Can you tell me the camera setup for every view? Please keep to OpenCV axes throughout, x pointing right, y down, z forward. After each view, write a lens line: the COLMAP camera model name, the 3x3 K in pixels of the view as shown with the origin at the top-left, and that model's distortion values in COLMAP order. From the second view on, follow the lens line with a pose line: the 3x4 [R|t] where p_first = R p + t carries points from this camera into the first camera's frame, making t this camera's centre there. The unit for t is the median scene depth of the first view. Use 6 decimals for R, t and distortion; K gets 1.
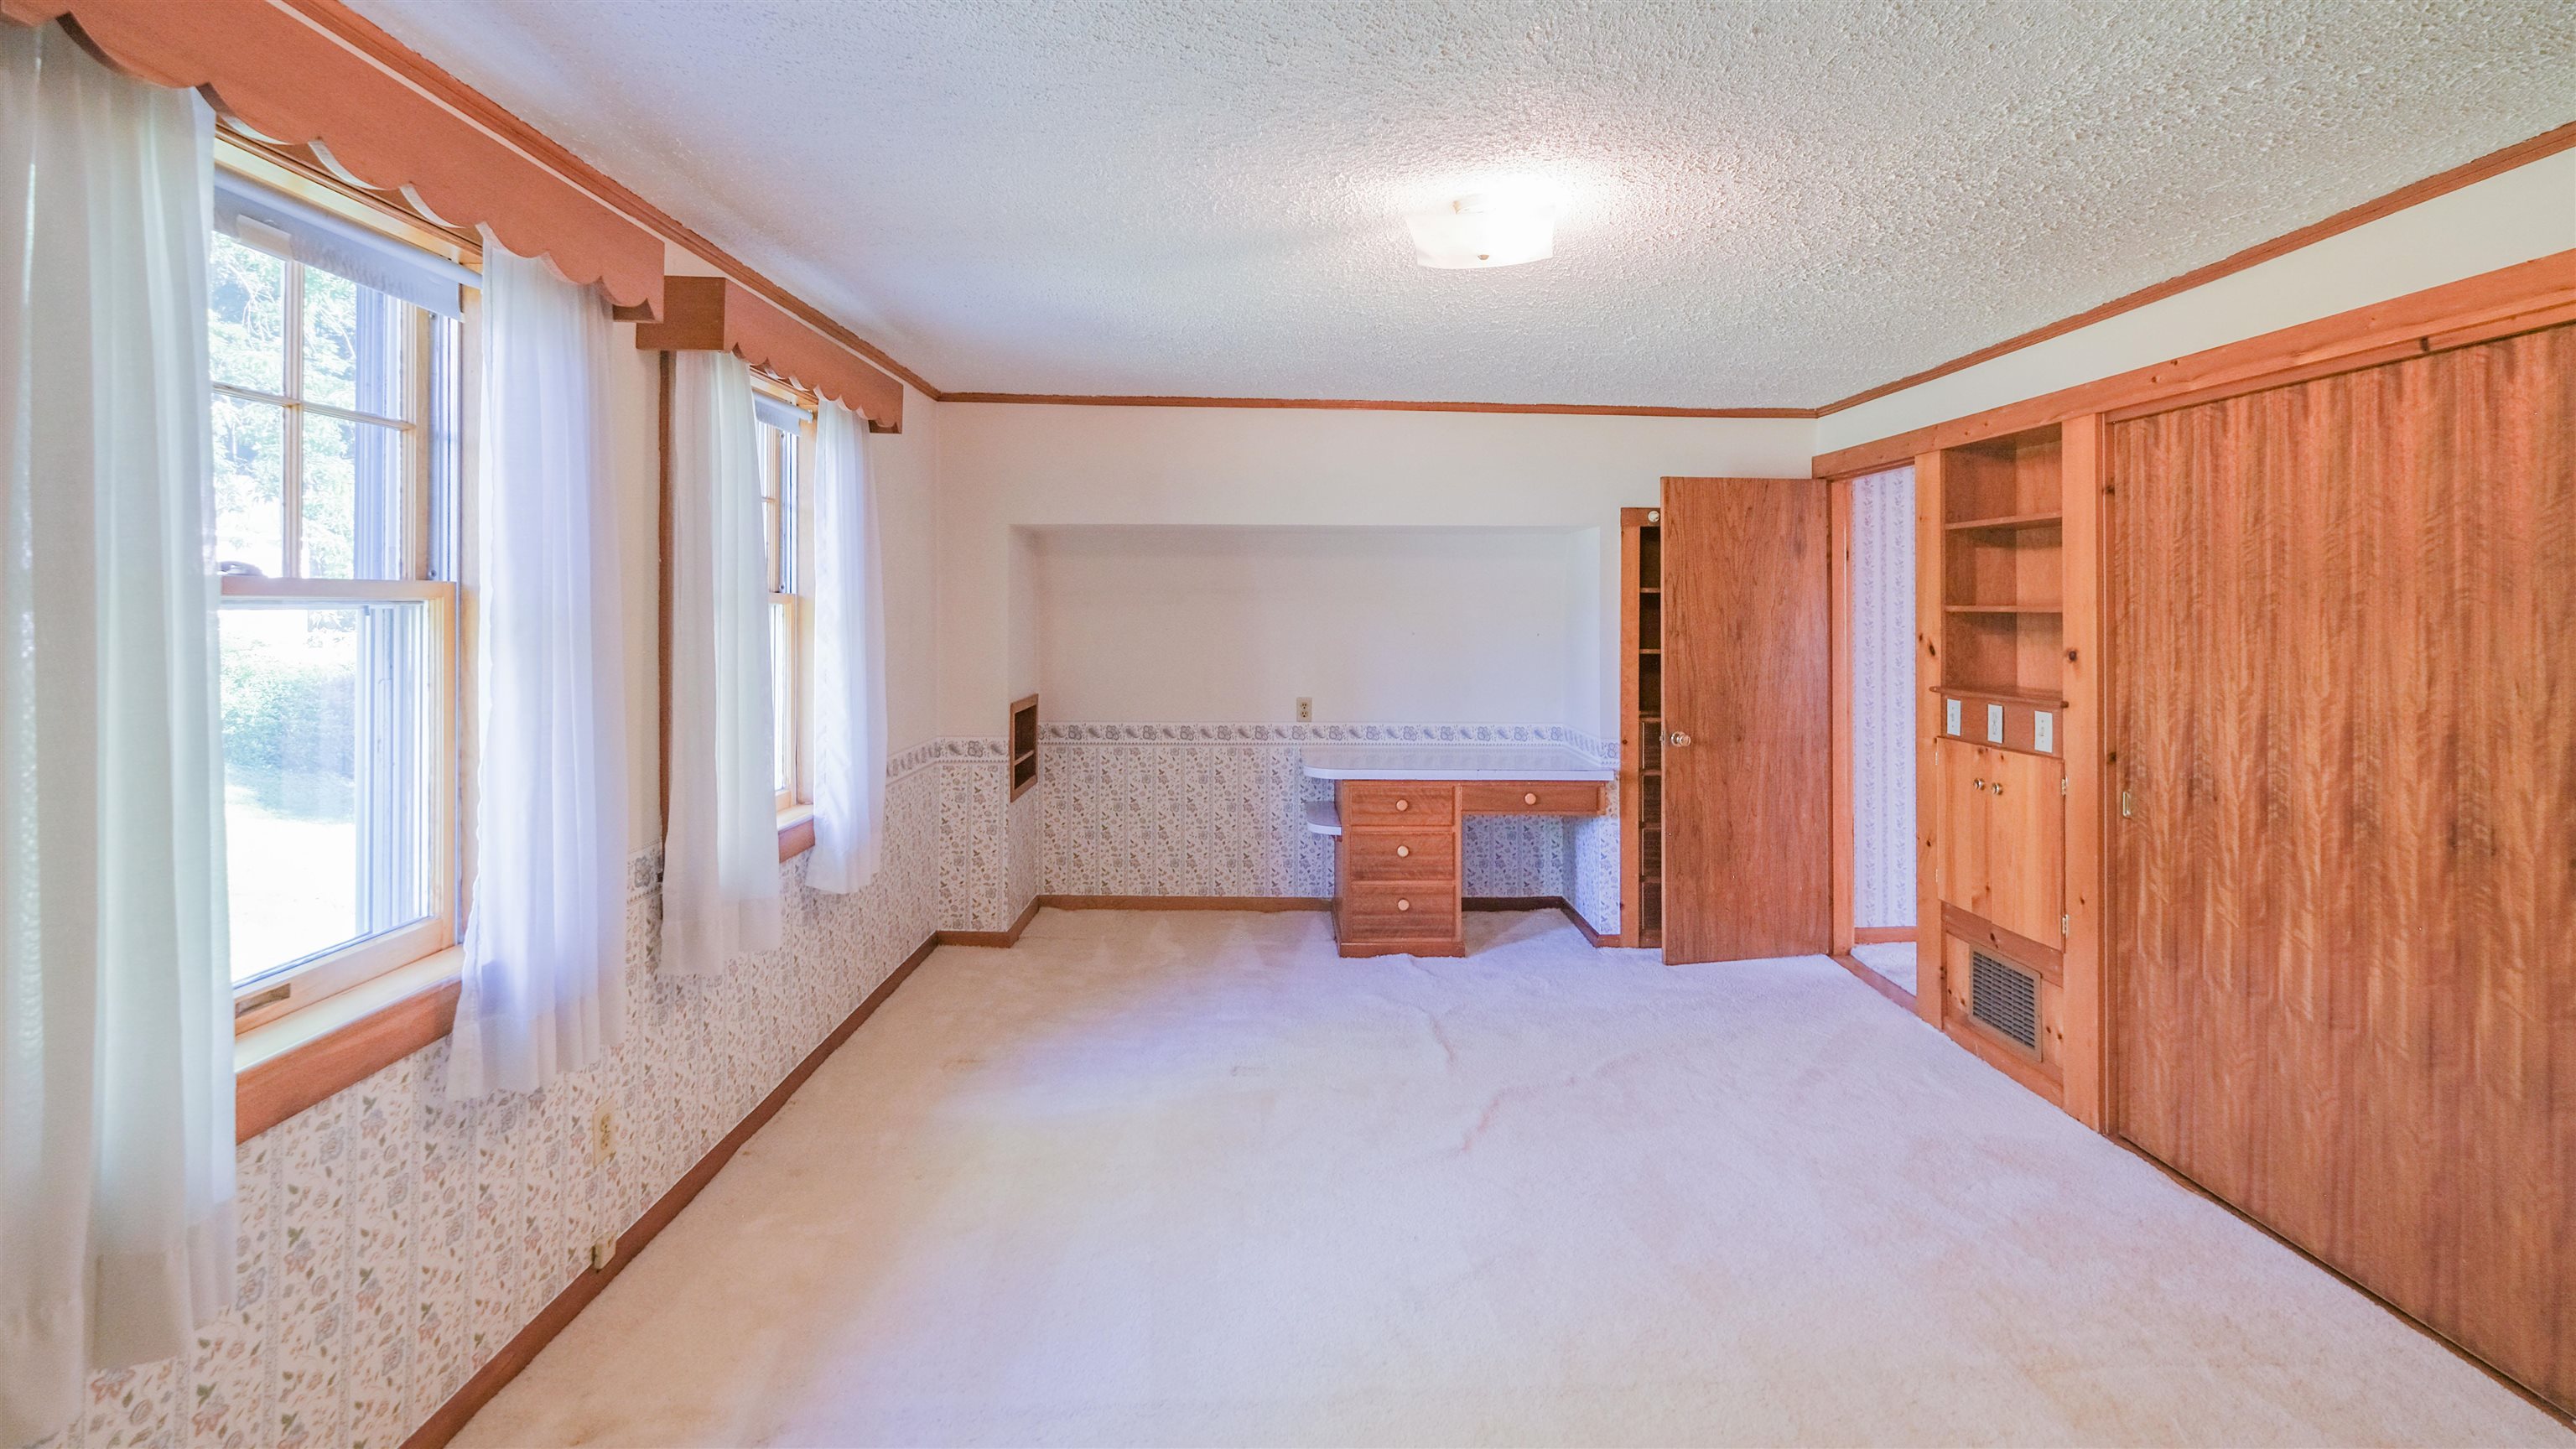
lens RADIAL K [[1144.6, 0, 1285.7], [0, 1144.6, 678.3], [0, 0, 1]] dist [0.000288, -0.000005]
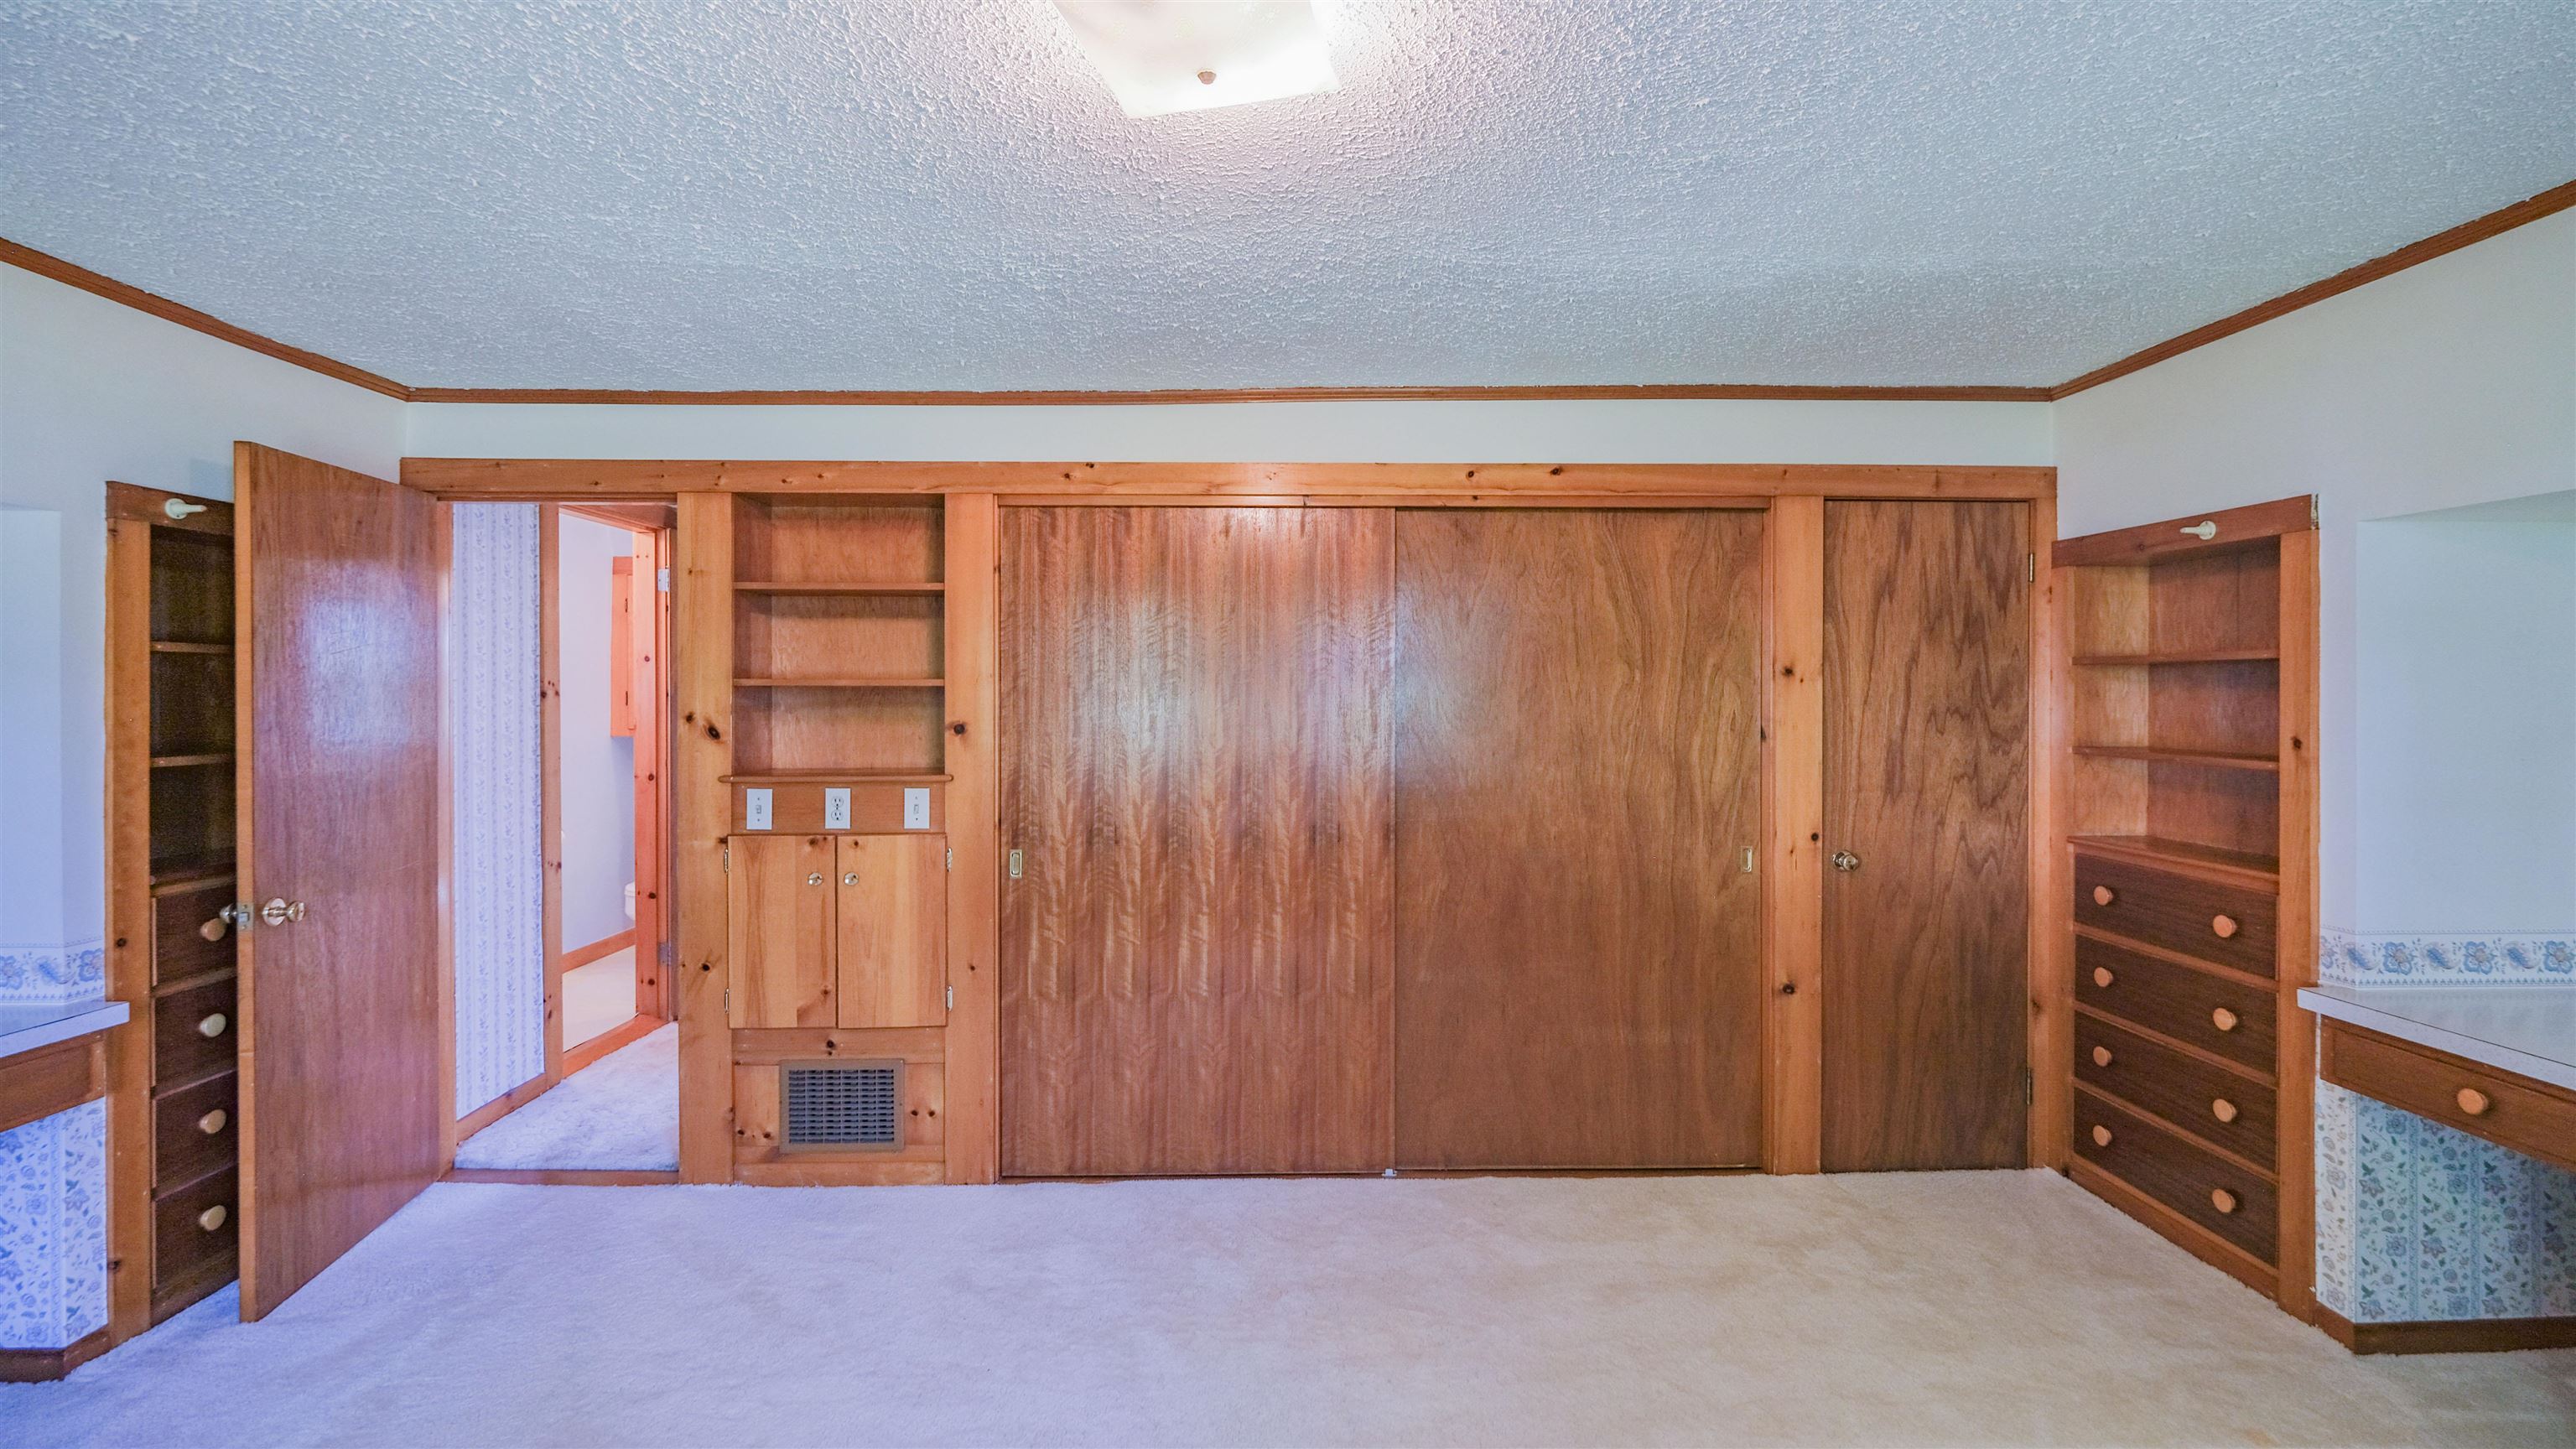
lens RADIAL K [[1120.5, 0, 1288.0], [0, 1120.5, 724.5], [0, 0, 1]] dist [-0.001177, -0.000136]
pose [[-0.003187, -0.033662, 0.999428, -0.374232], [0.061681, 0.997524, 0.033795, -0.048526], [-0.998091, 0.061753, -0.001103, 0.888712]]
